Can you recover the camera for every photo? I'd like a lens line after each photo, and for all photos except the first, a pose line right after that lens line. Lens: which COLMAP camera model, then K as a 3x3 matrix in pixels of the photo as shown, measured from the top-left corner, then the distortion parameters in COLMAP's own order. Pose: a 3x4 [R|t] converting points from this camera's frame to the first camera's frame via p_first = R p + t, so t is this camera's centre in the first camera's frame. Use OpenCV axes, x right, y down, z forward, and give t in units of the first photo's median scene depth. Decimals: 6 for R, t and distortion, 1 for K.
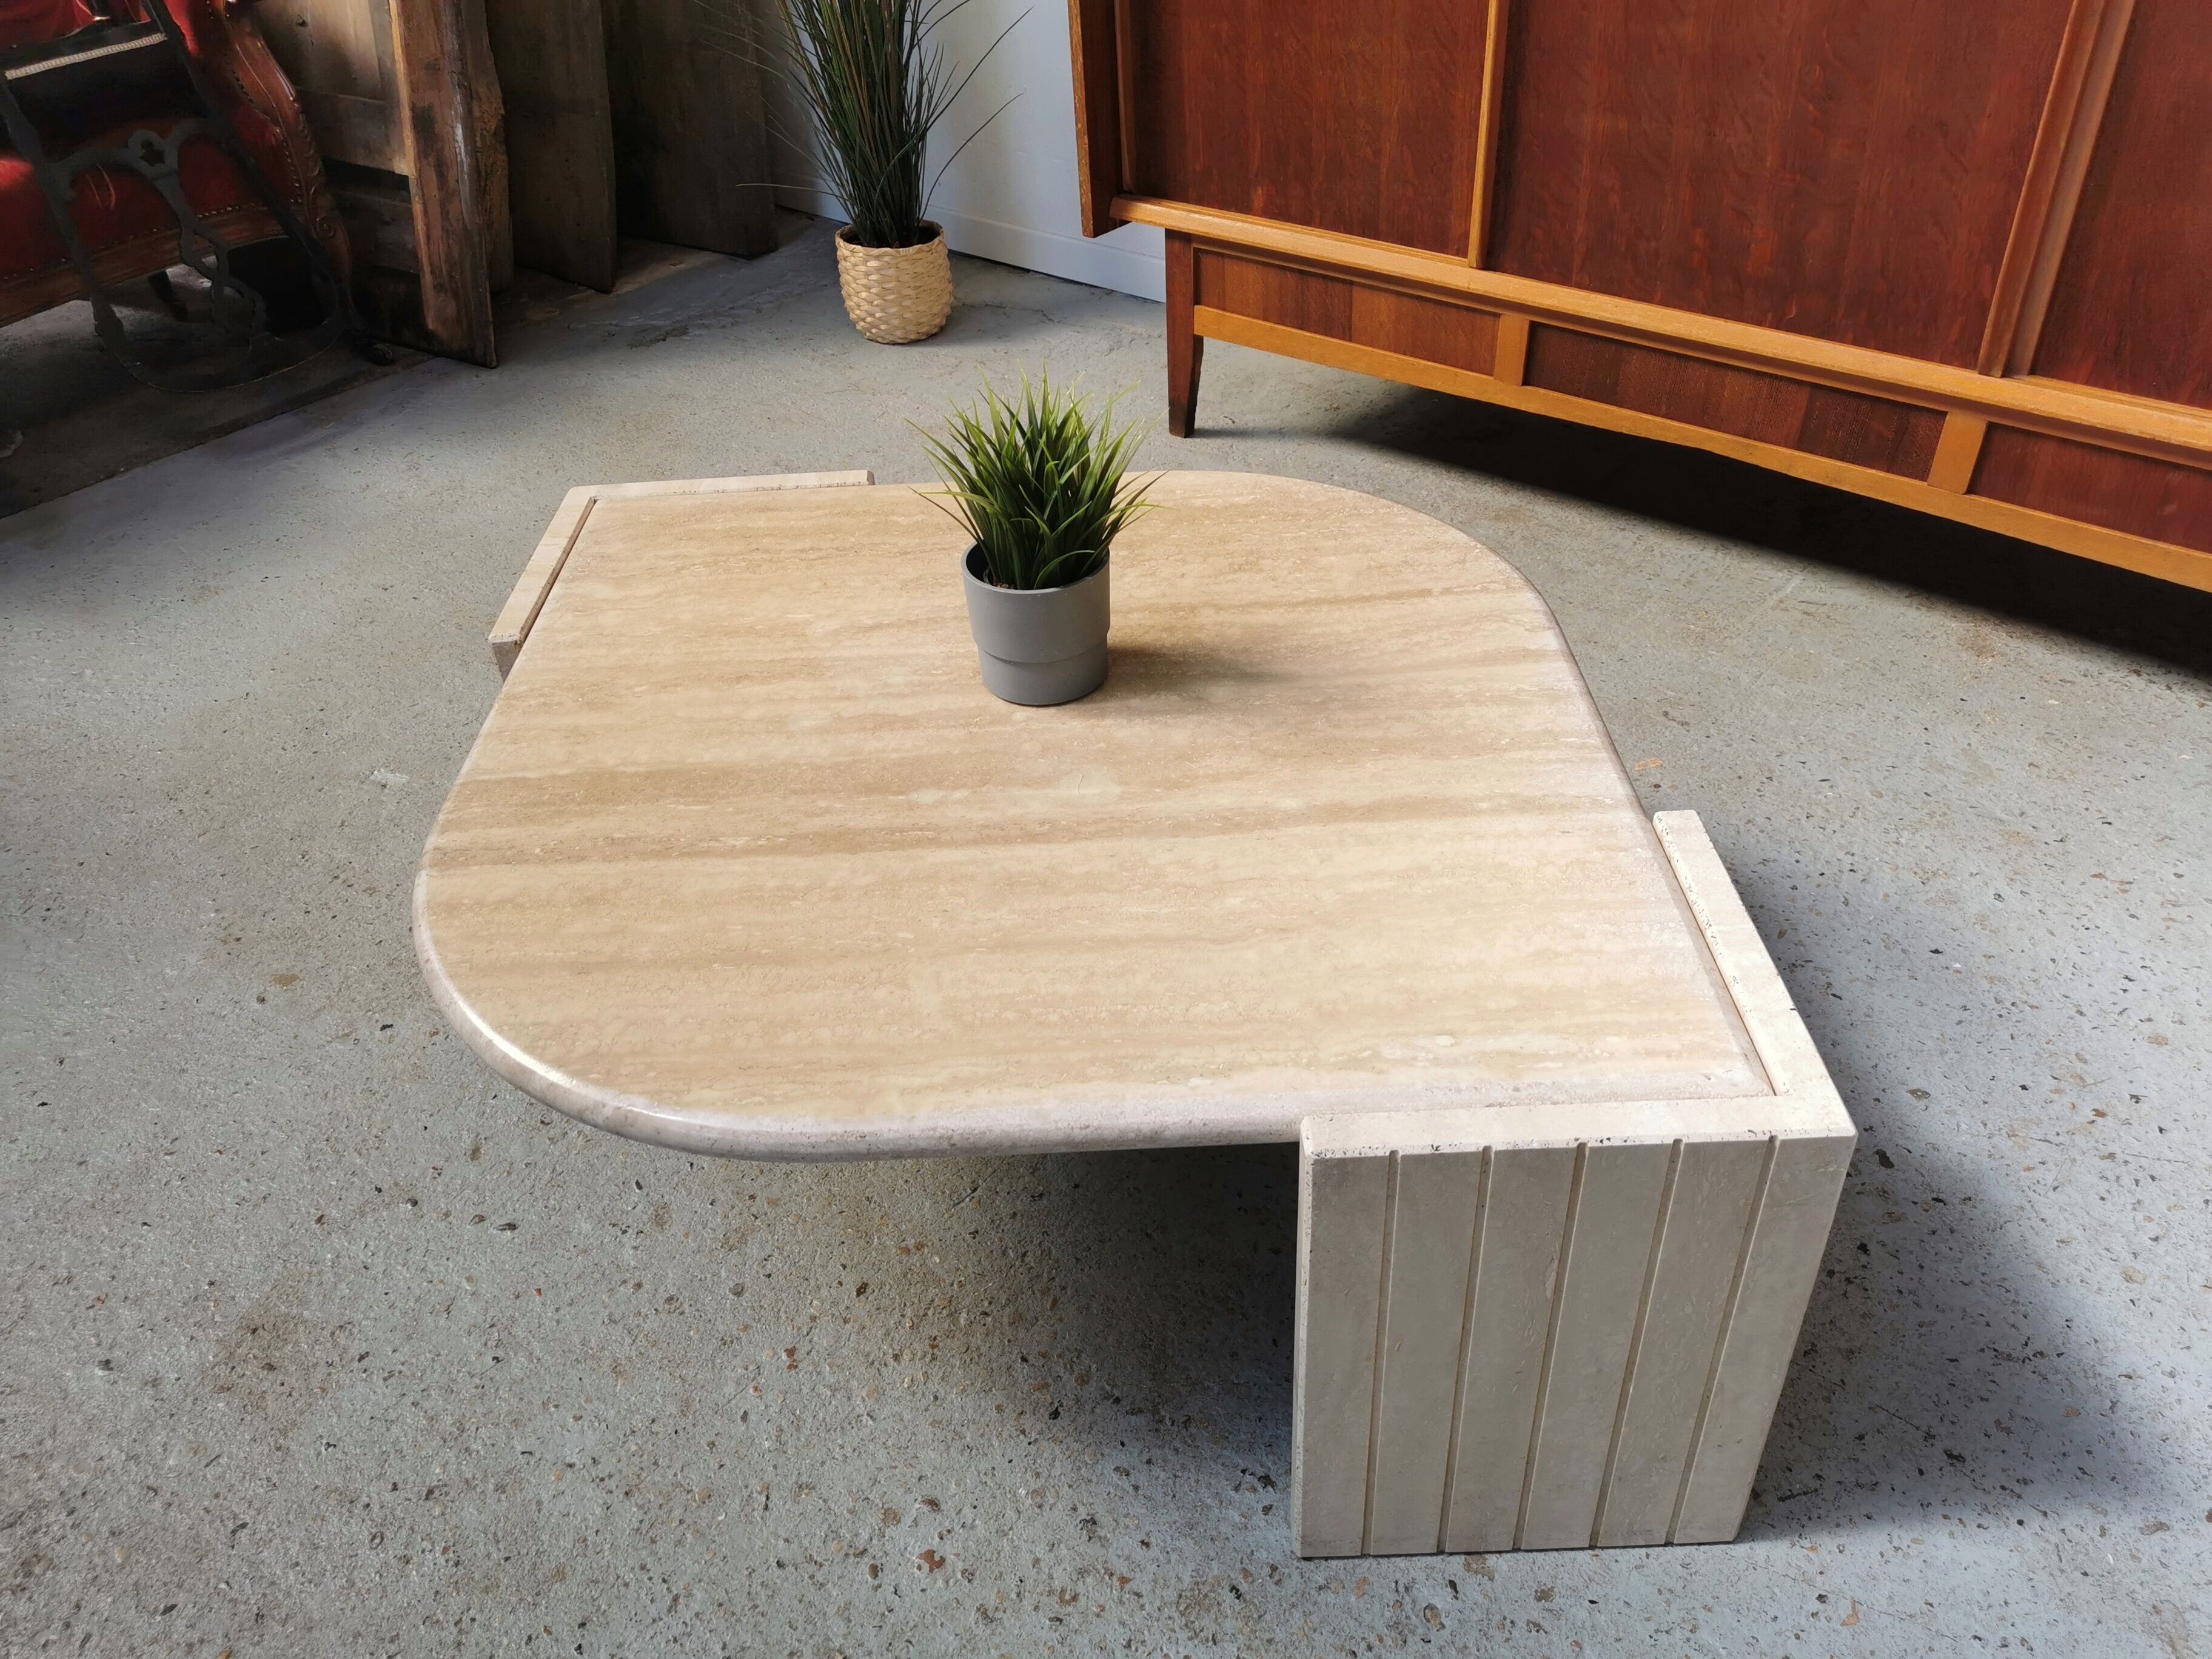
lens RADIAL K [[1700.6, 0, 1107.7], [0, 1700.6, 831.4], [0, 0, 1]] dist [0.066566, -0.072739]
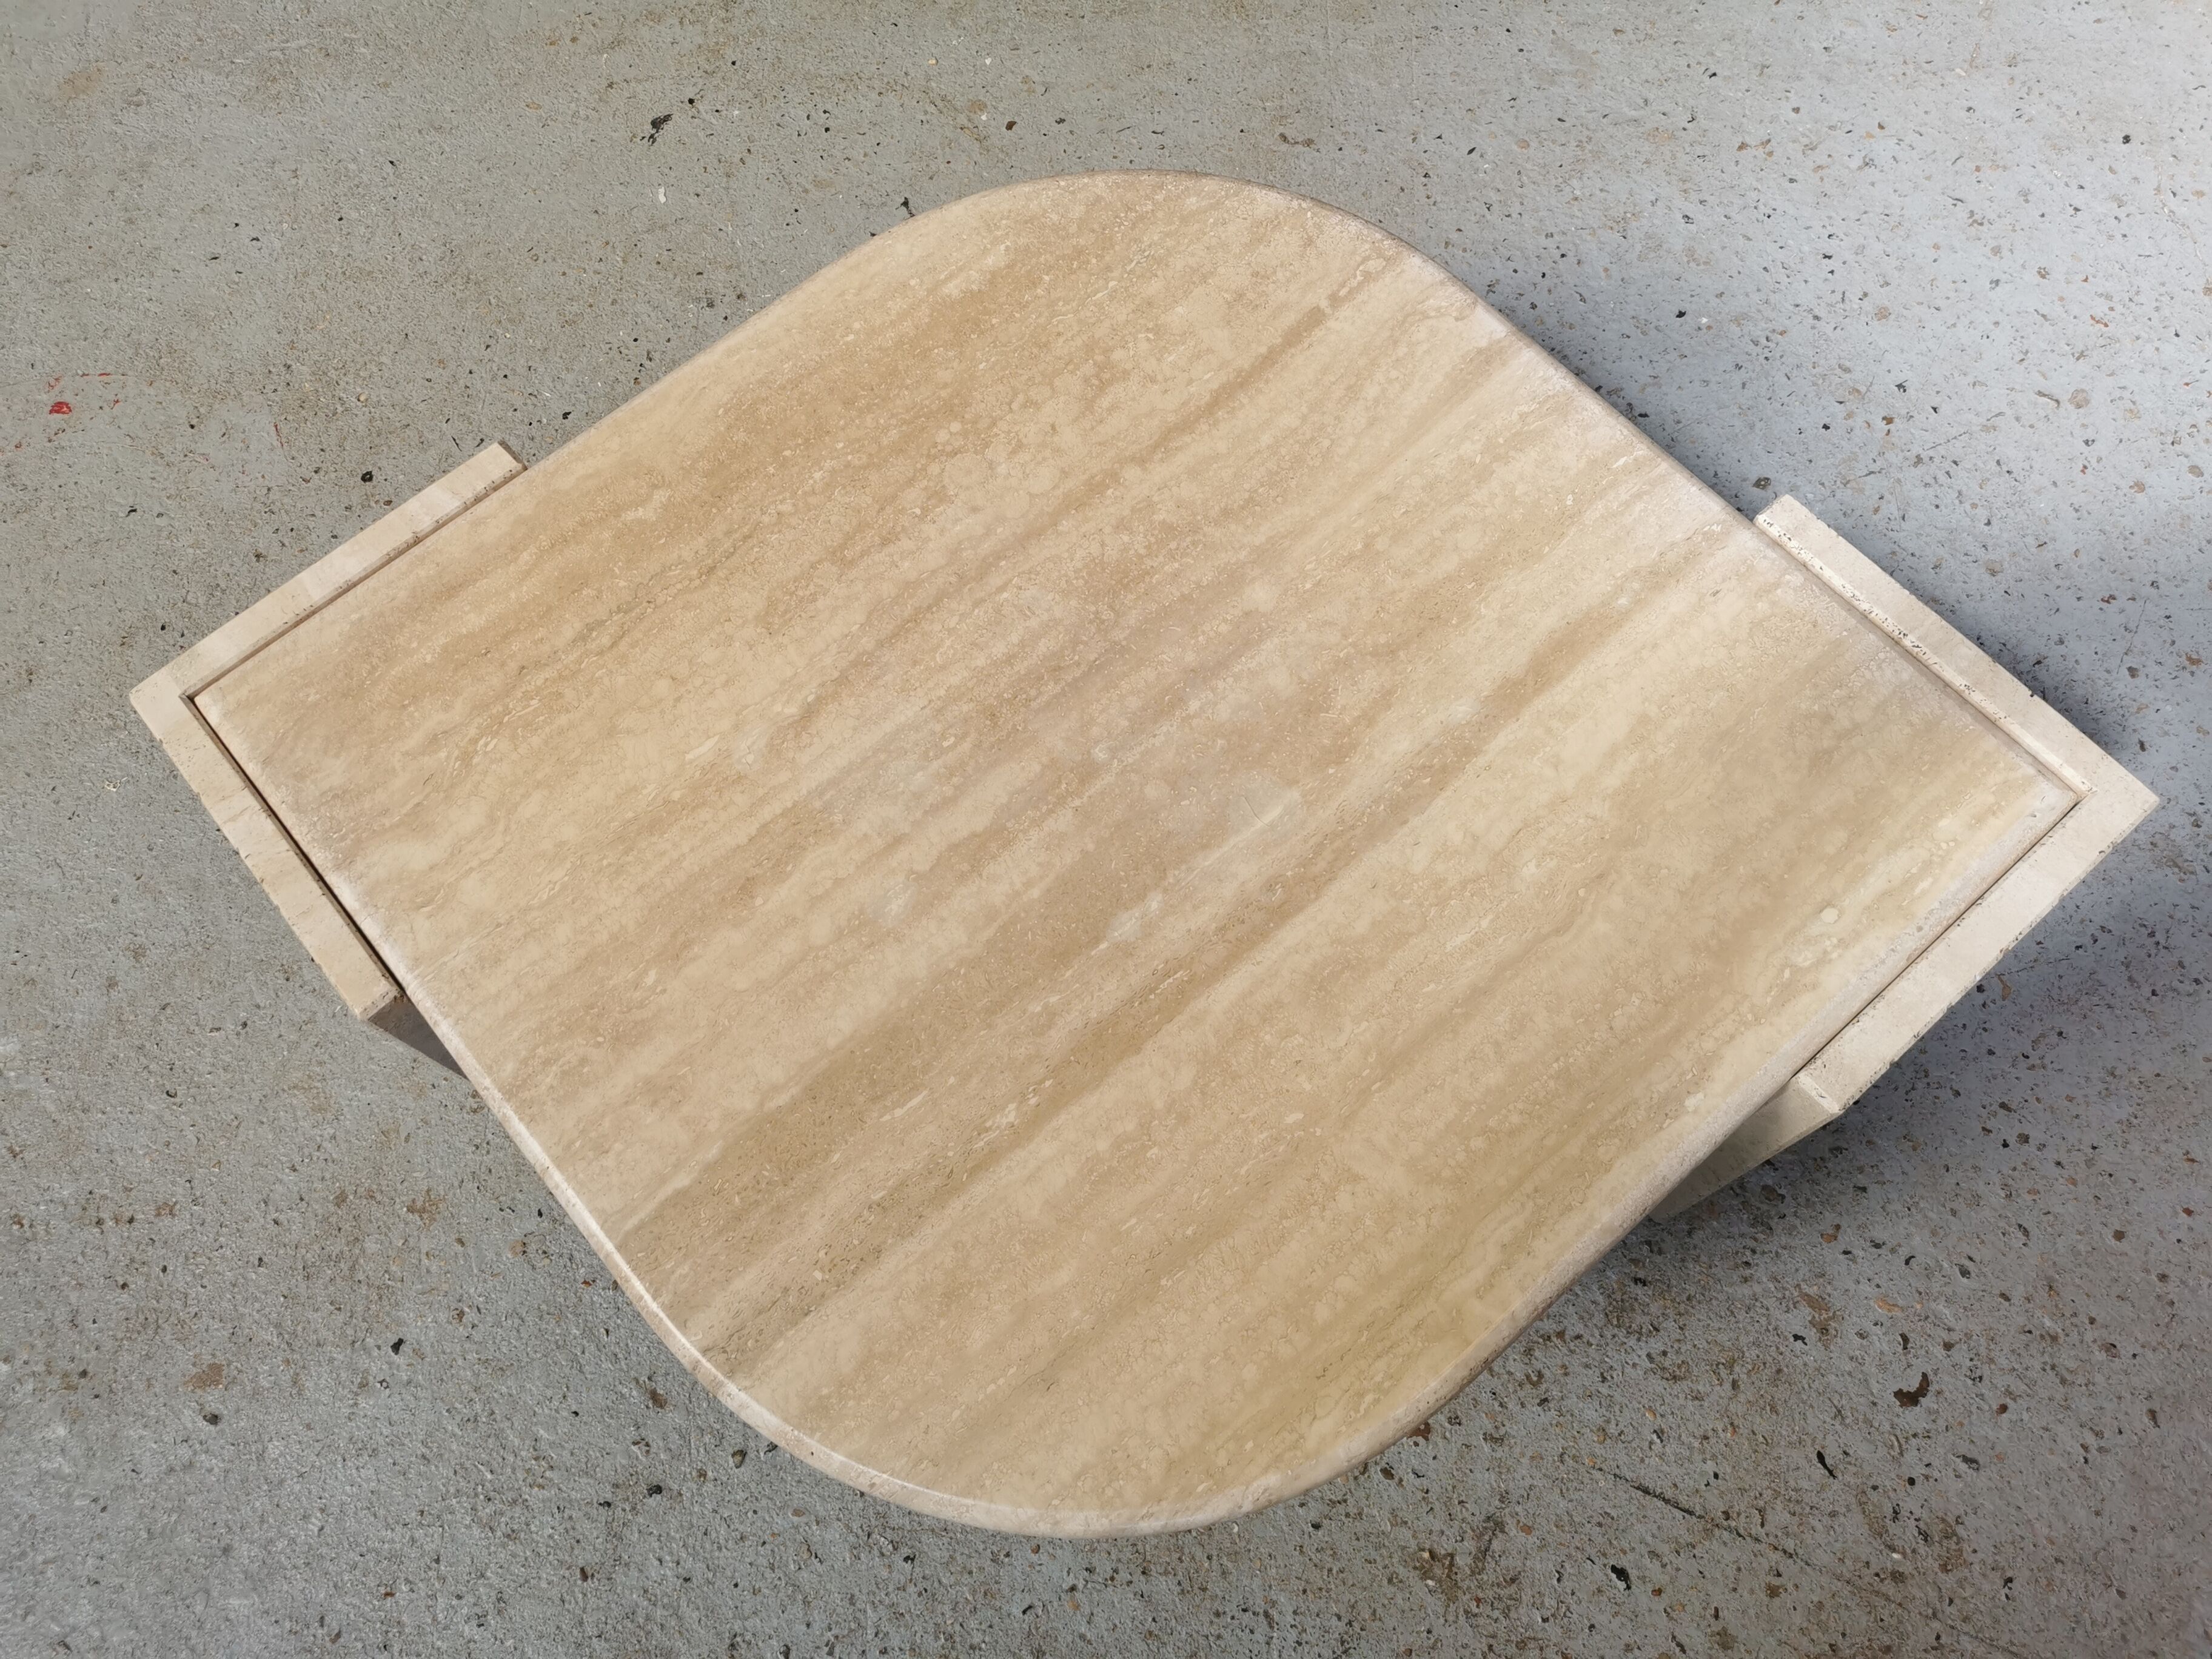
lens RADIAL K [[1702.7, 0, 1107.9], [0, 1702.7, 833.0], [0, 0, 1]] dist [0.059027, -0.060625]
pose [[0.770117, -0.584764, 0.254896, -0.300651], [0.381365, 0.742367, 0.550865, -0.525101], [-0.511352, -0.327021, 0.794718, 0.334854]]
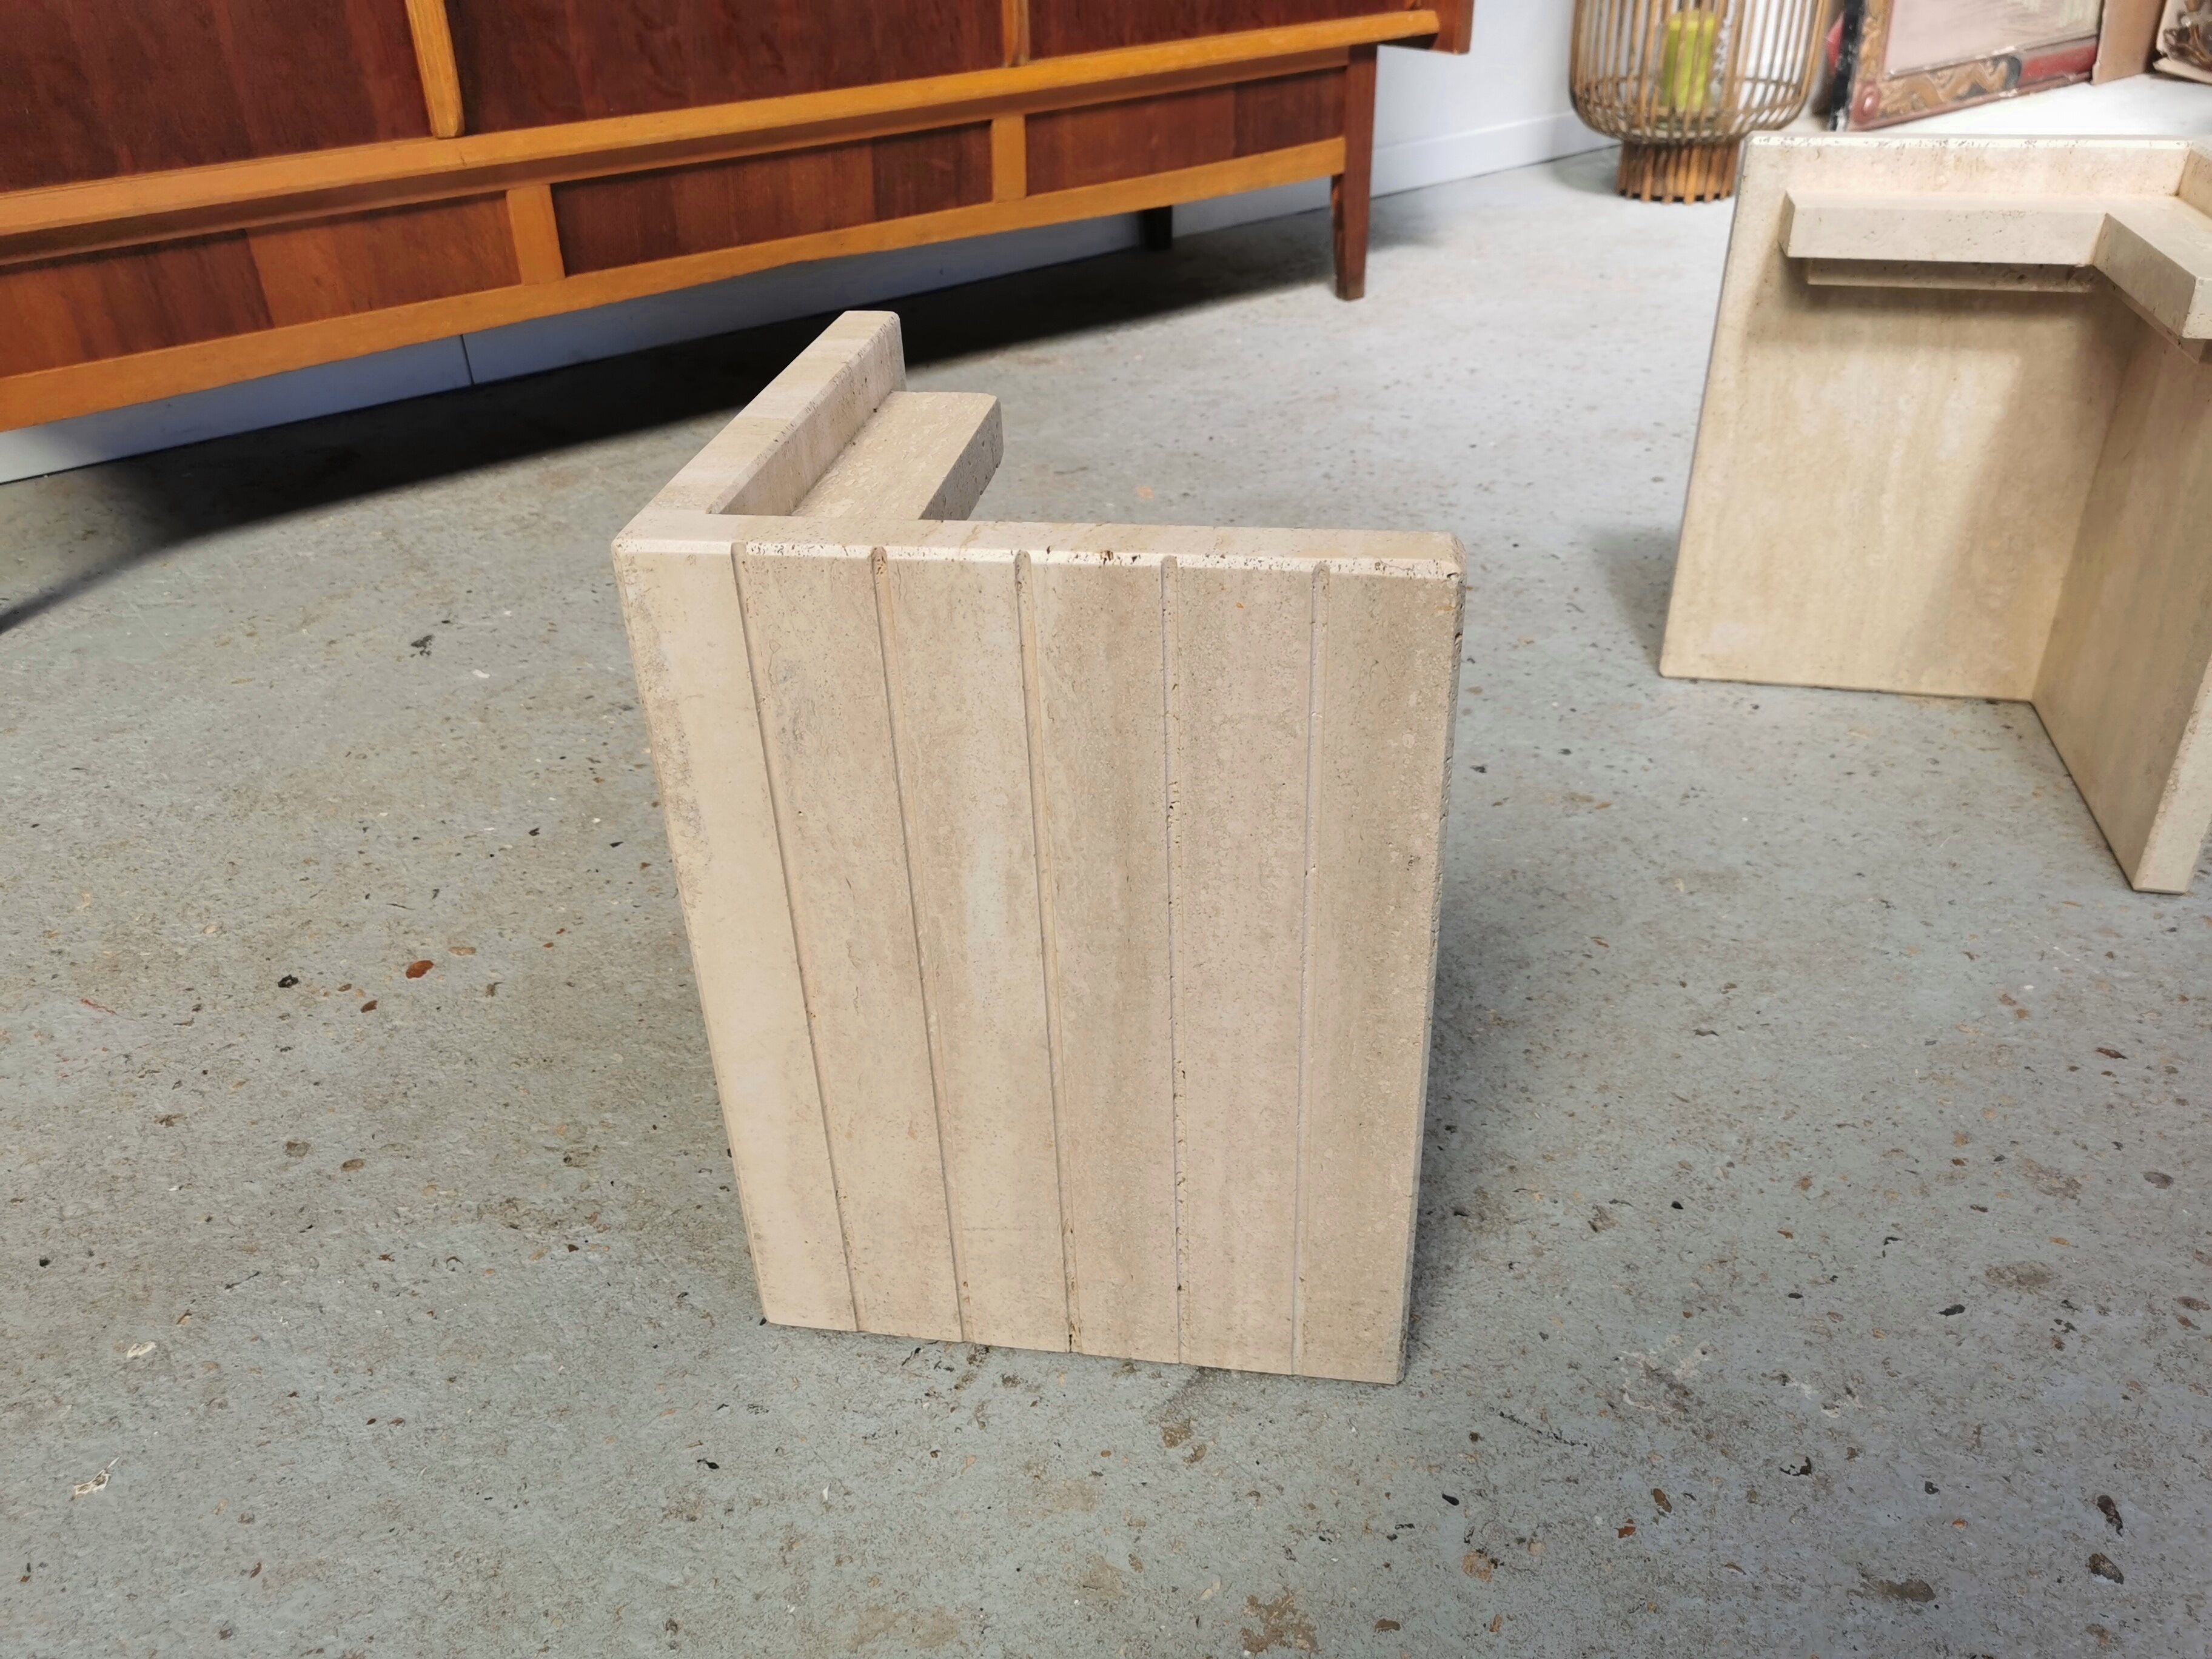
lens RADIAL K [[1712.6, 0, 1111.9], [0, 1712.6, 833.9], [0, 0, 1]] dist [0.068327, -0.083874]
pose [[0.191961, -0.475066, 0.858757, -0.864080], [0.599326, 0.749661, 0.280744, -0.262438], [-0.777148, 0.460784, 0.428625, 1.075779]]
